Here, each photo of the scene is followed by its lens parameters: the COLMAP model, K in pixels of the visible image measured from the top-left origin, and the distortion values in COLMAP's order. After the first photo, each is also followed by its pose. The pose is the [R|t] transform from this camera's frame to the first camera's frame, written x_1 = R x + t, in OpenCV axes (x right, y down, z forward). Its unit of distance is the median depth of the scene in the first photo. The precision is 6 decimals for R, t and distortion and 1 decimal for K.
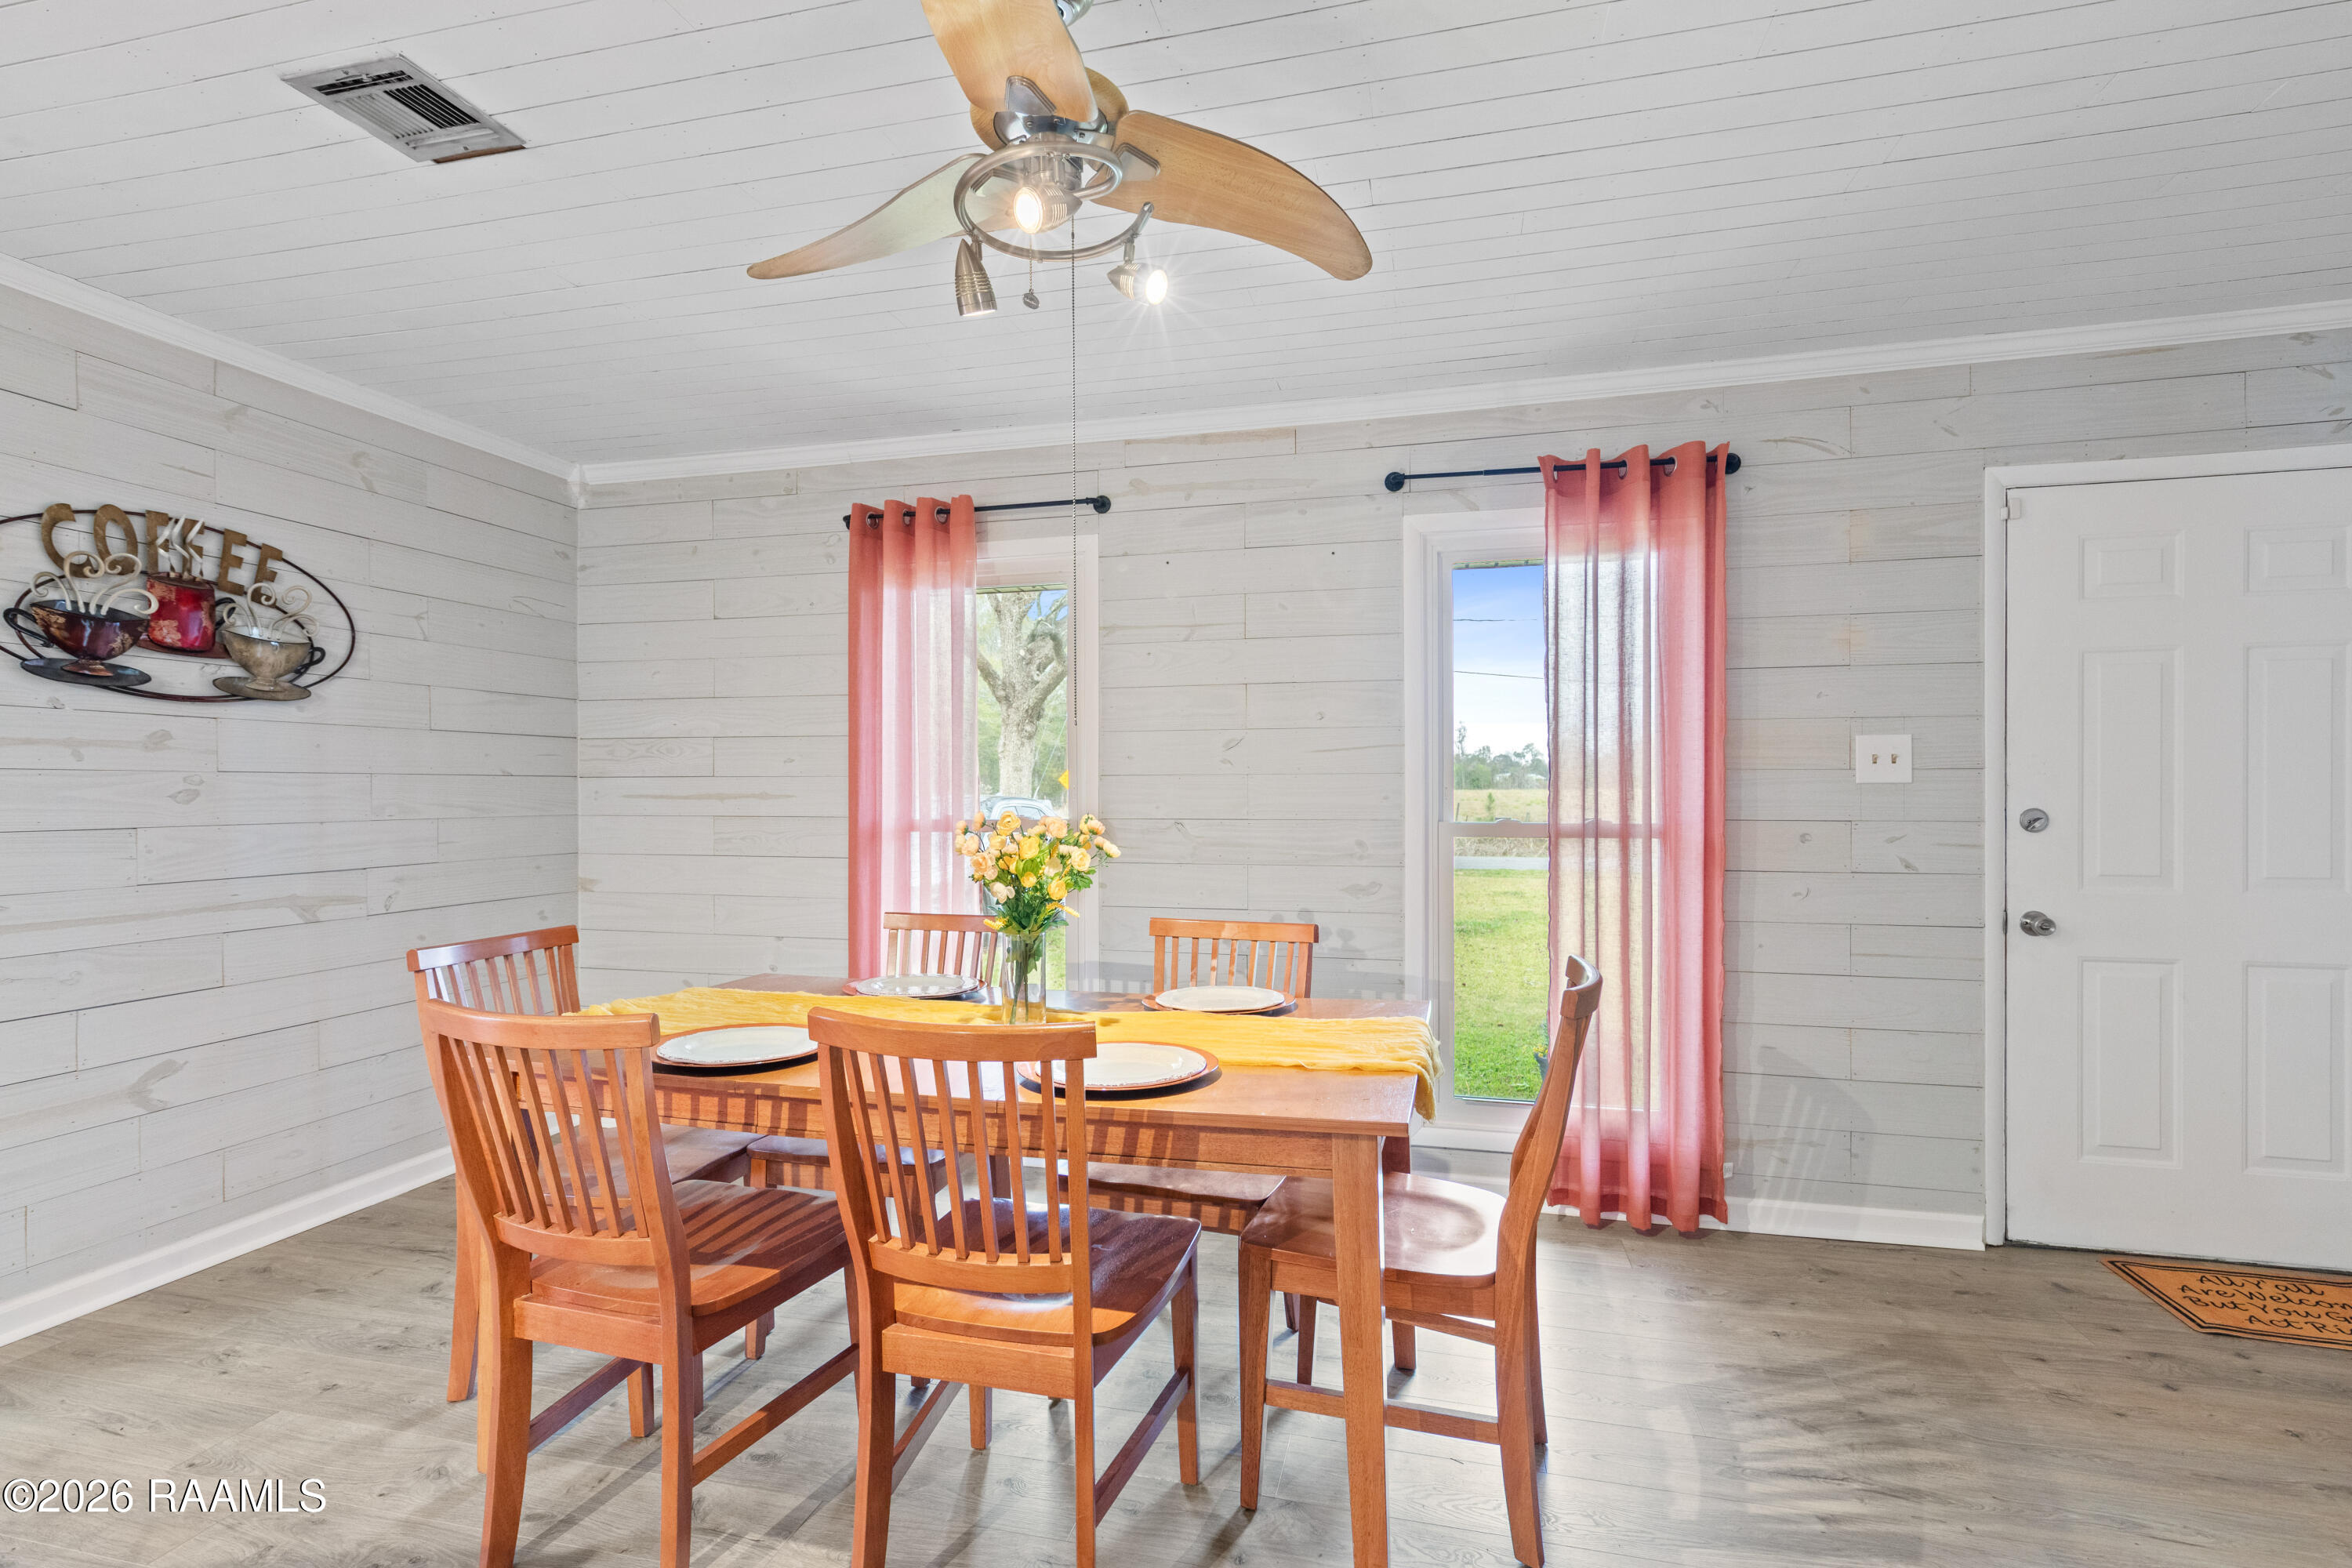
lens RADIAL K [[1094.7, 0, 1165.5], [0, 1094.7, 785.2], [0, 0, 1]] dist [0.002305, 0.000335]
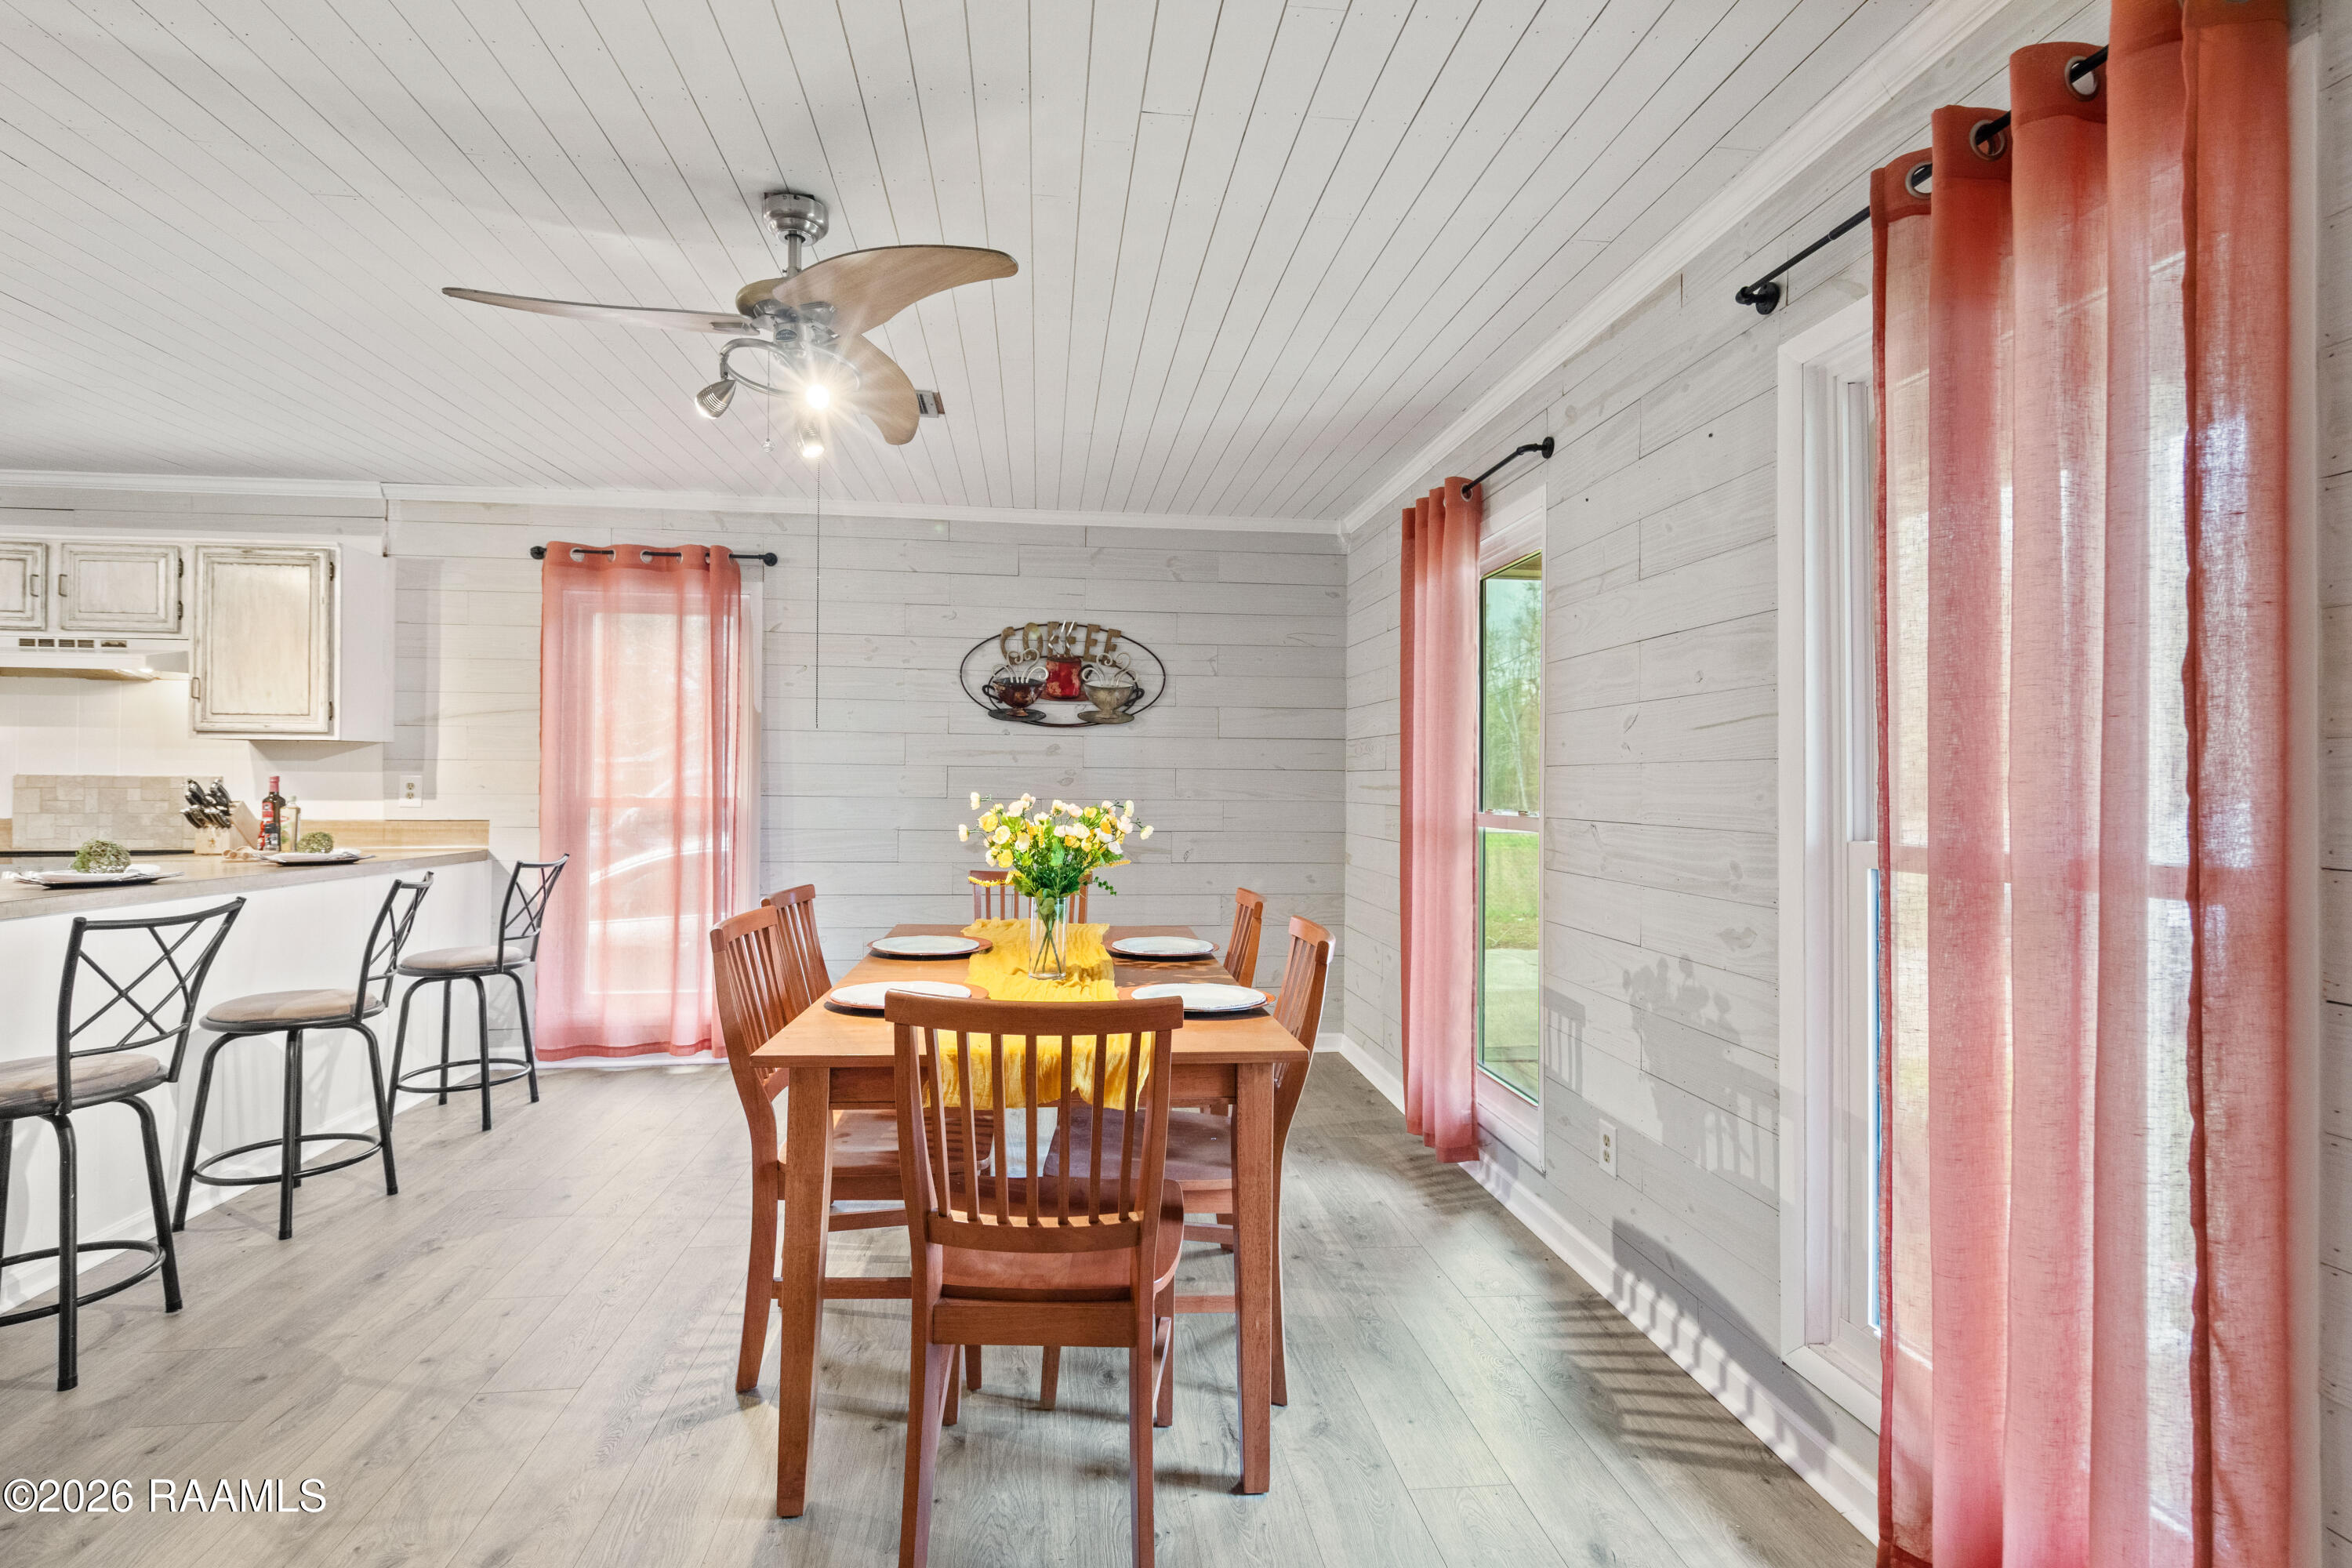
lens RADIAL K [[1094.7, 0, 1164.7], [0, 1094.7, 775.3], [0, 0, 1]] dist [0.002305, 0.000335]
pose [[0.355761, 0.000475, -0.934577, 0.723058], [-0.007313, 0.999971, -0.002276, 0.002428], [0.934548, 0.007645, 0.355754, 0.483689]]
